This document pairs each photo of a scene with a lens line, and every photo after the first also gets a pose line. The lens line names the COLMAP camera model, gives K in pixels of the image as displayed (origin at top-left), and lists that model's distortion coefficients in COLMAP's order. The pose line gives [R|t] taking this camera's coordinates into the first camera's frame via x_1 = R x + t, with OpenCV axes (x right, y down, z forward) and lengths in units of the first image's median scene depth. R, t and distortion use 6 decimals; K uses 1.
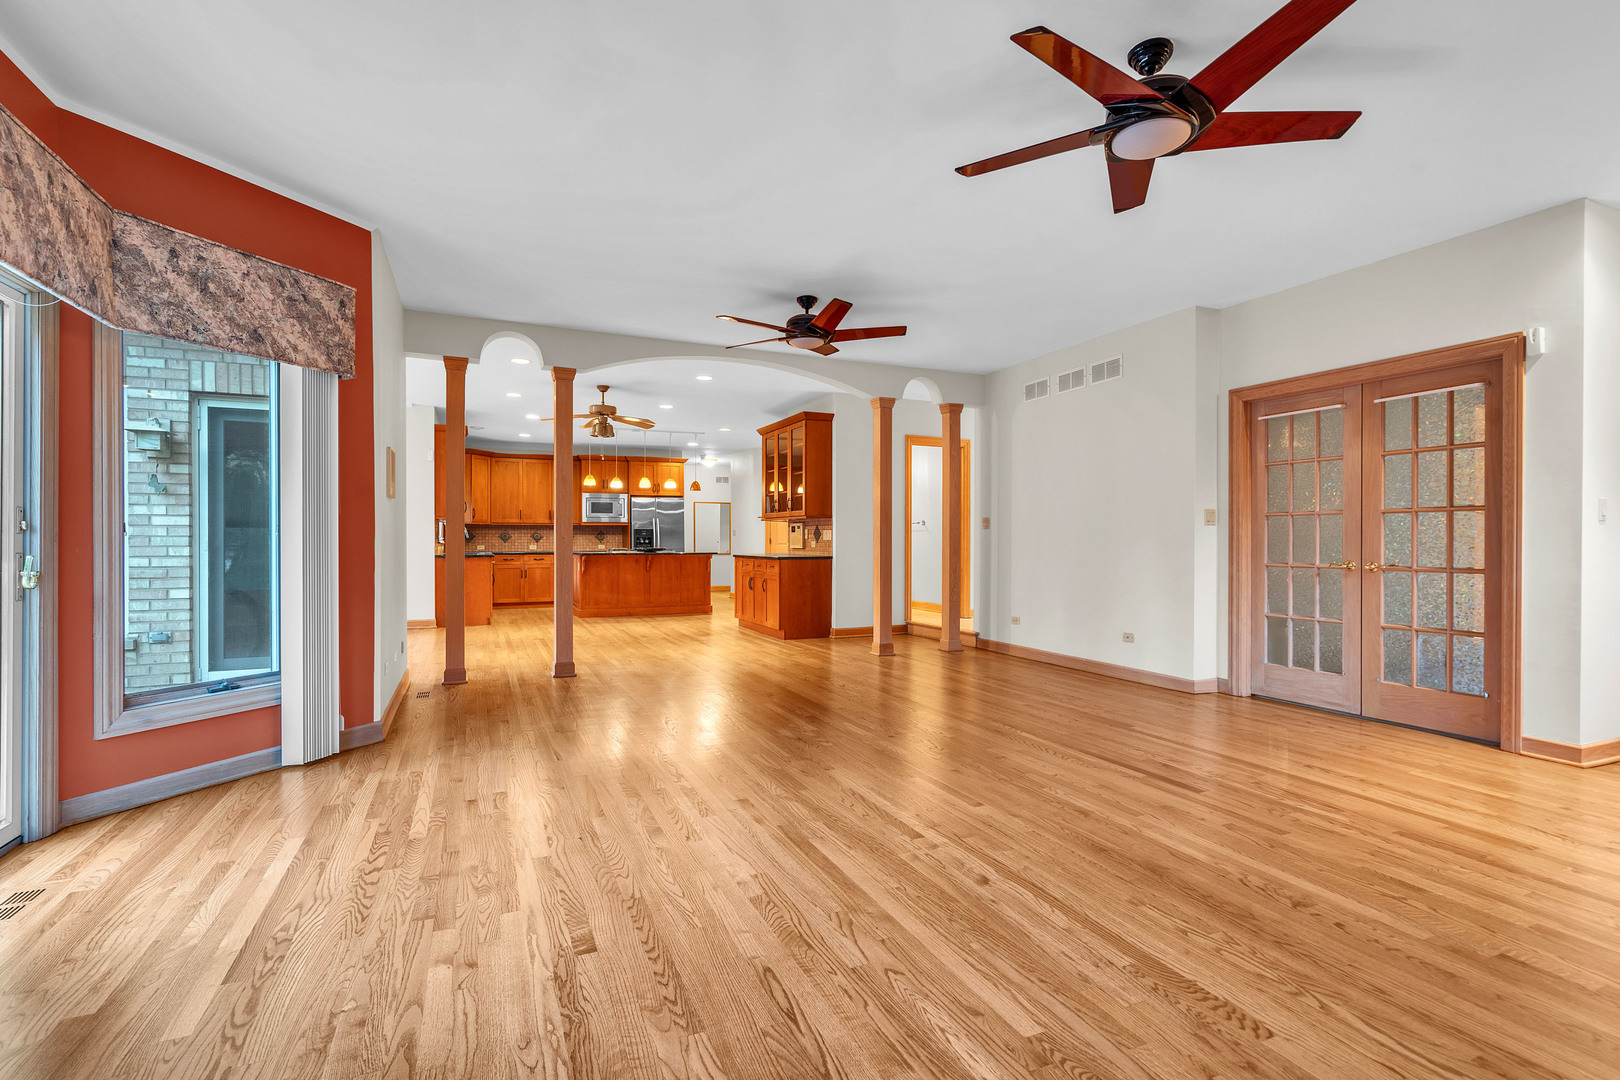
lens RADIAL K [[752.3, 0, 811.7], [0, 752.3, 546.0], [0, 0, 1]] dist [-0.001369, 0.002191]
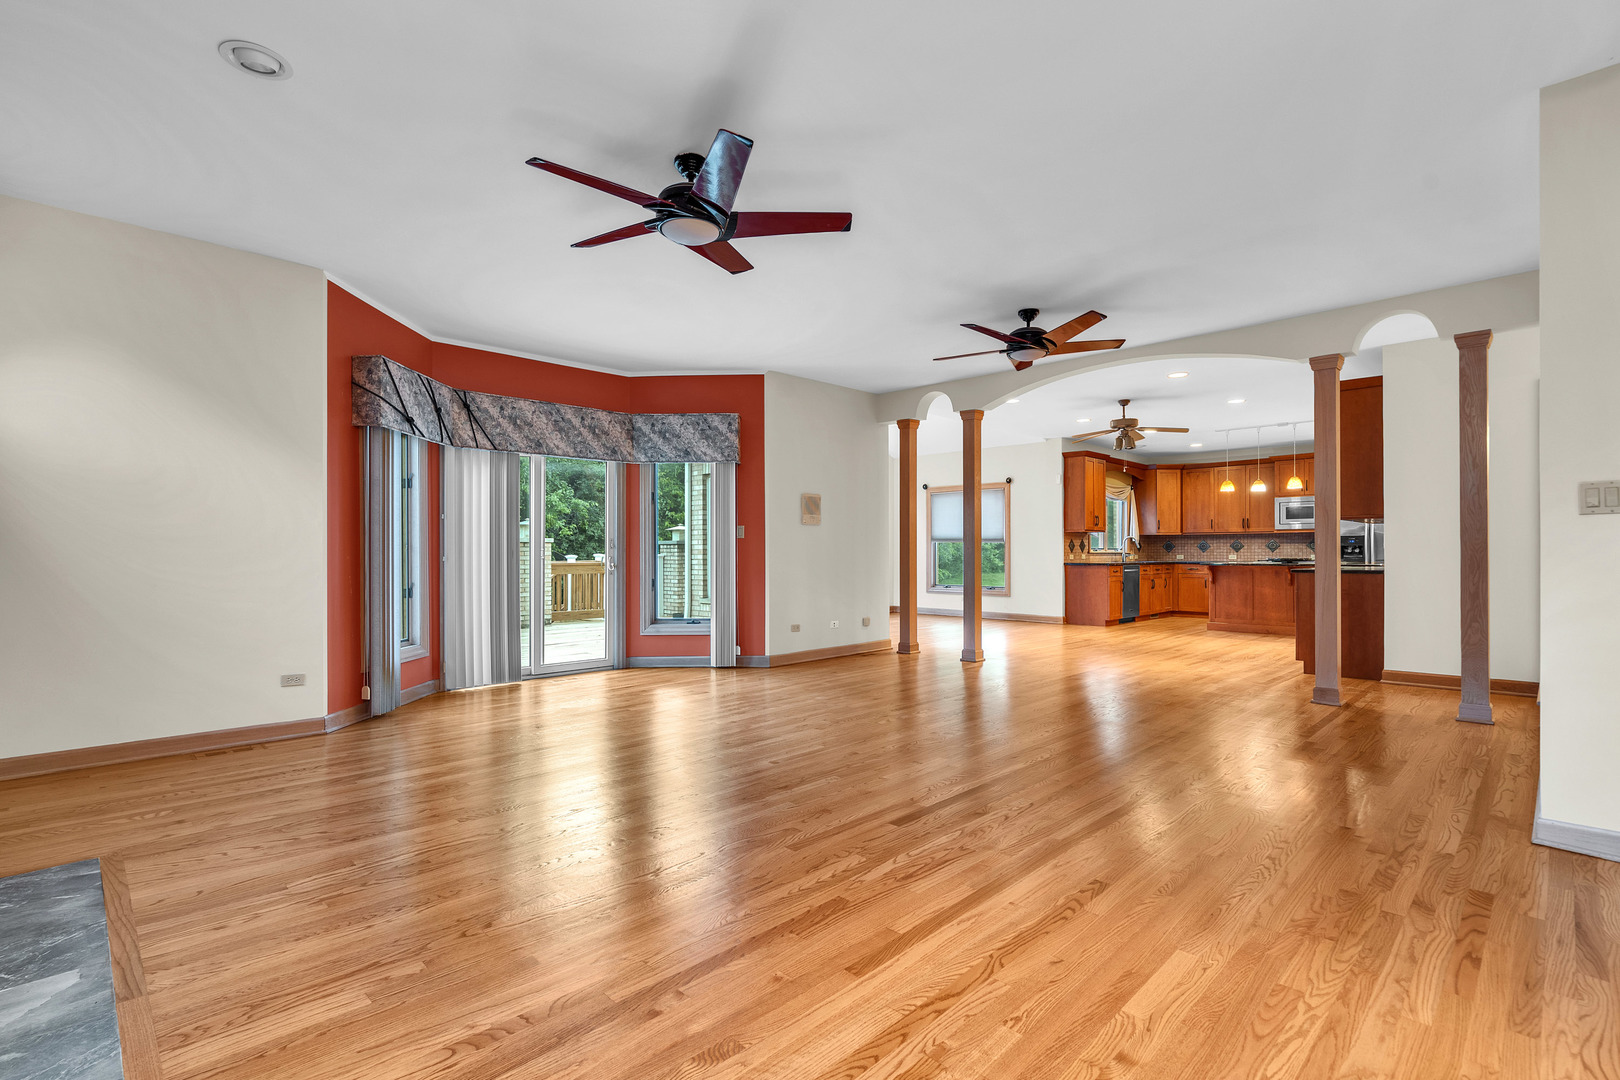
lens RADIAL K [[752.3, 0, 808.4], [0, 752.3, 551.8], [0, 0, 1]] dist [-0.001369, 0.002191]
pose [[0.358838, -0.002132, -0.933397, 0.527256], [-0.003456, 0.999987, -0.003613, 0.000280], [0.933393, 0.004522, 0.358827, 0.227892]]
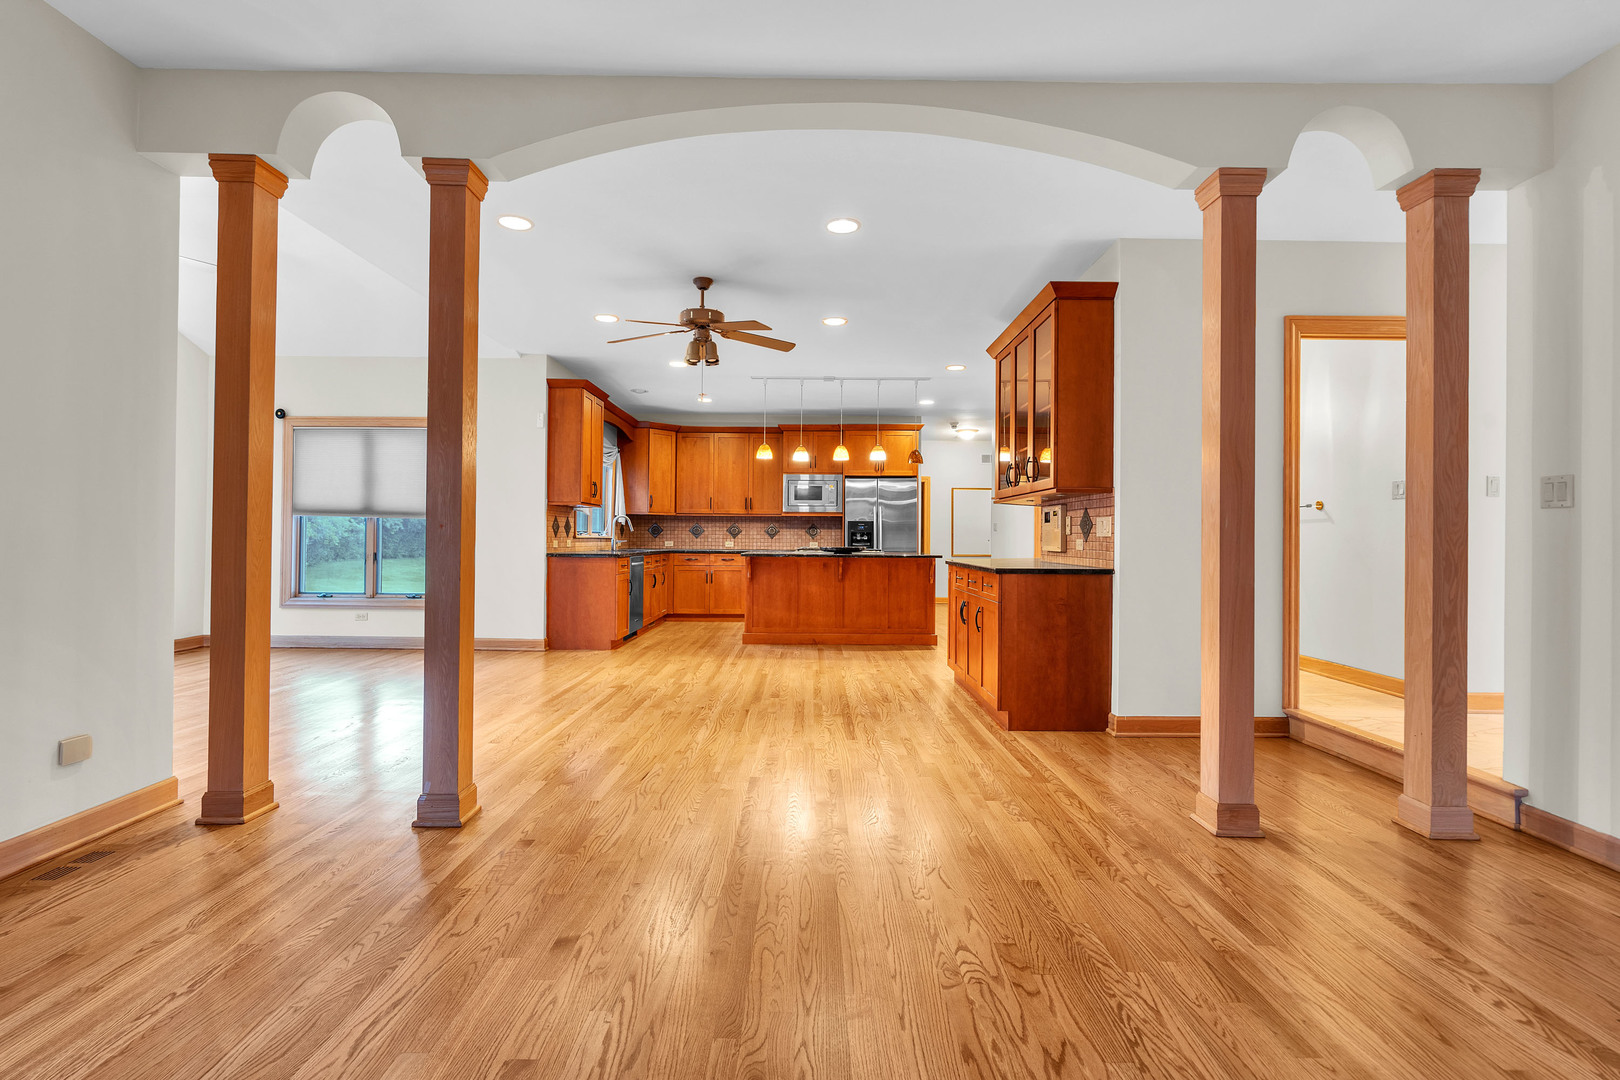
lens RADIAL K [[752.3, 0, 808.7], [0, 752.3, 530.9], [0, 0, 1]] dist [-0.001369, 0.002191]
pose [[0.912259, 0.003914, -0.409595, 0.049088], [-0.011276, 0.999815, -0.015561, -0.001688], [0.409459, 0.018814, 0.912135, 0.485742]]
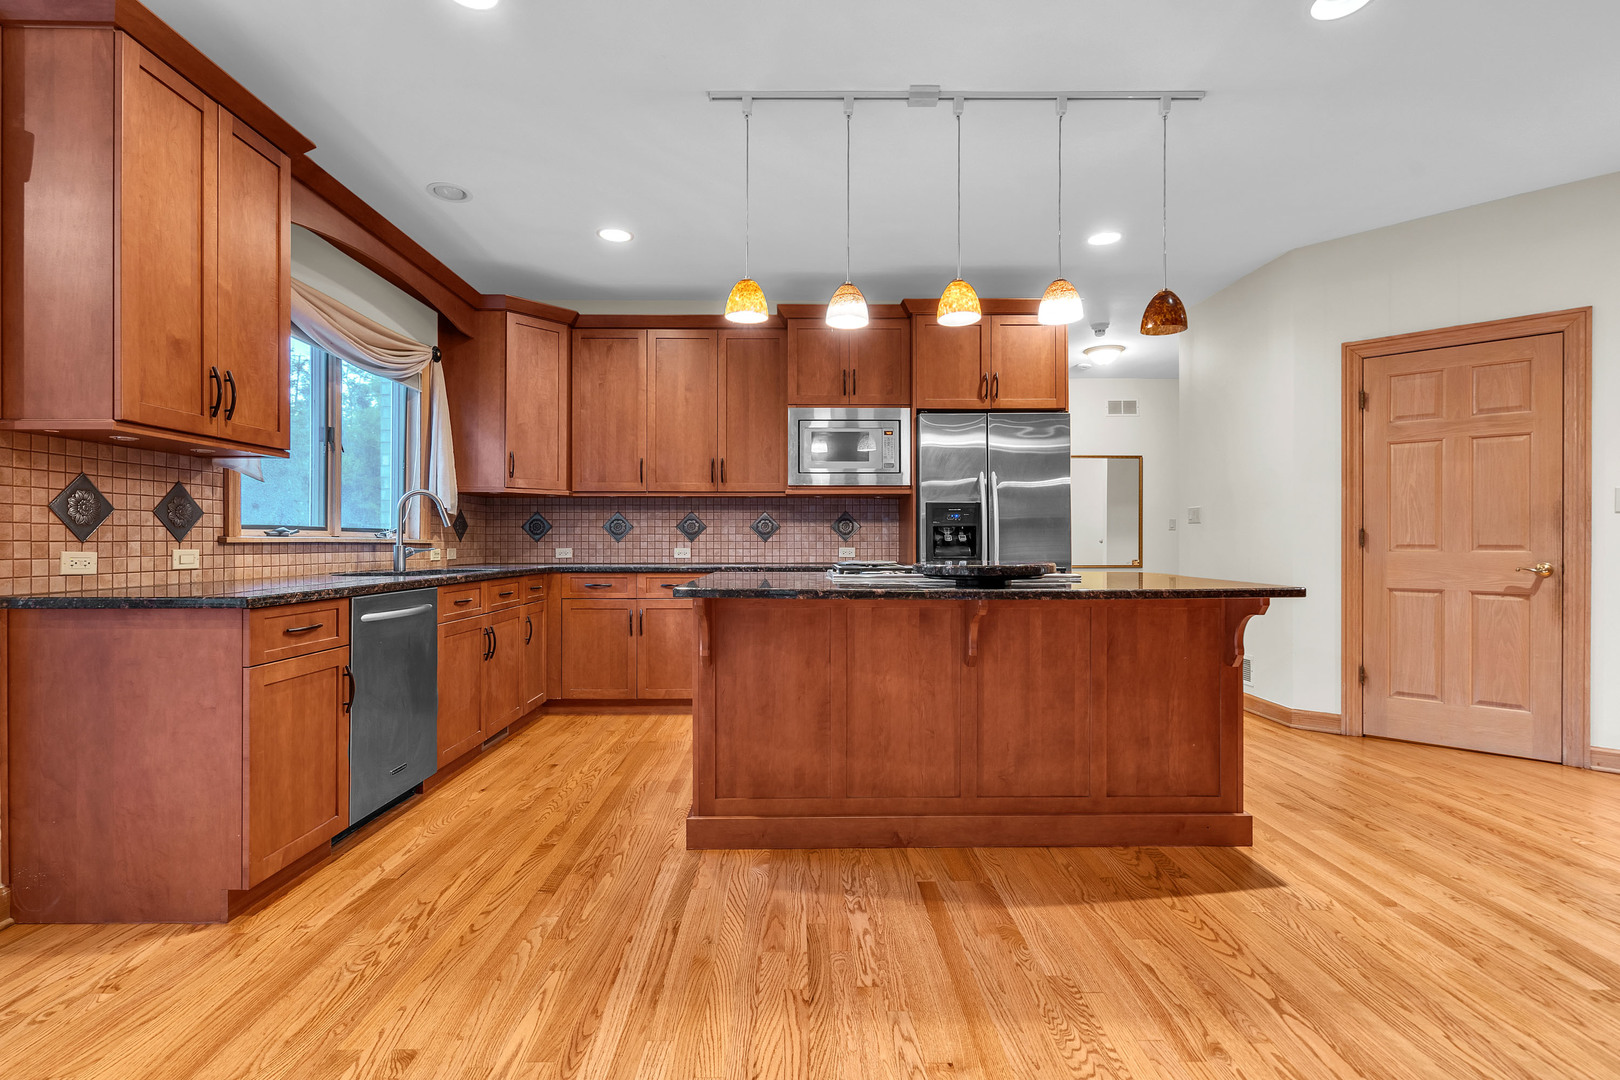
lens RADIAL K [[752.3, 0, 808.8], [0, 752.3, 538.7], [0, 0, 1]] dist [-0.001369, 0.002191]
pose [[0.917933, -0.001145, -0.396733, -0.230826], [-0.002637, 0.999956, -0.008986, -0.004021], [0.396726, 0.009295, 0.917890, 1.027945]]
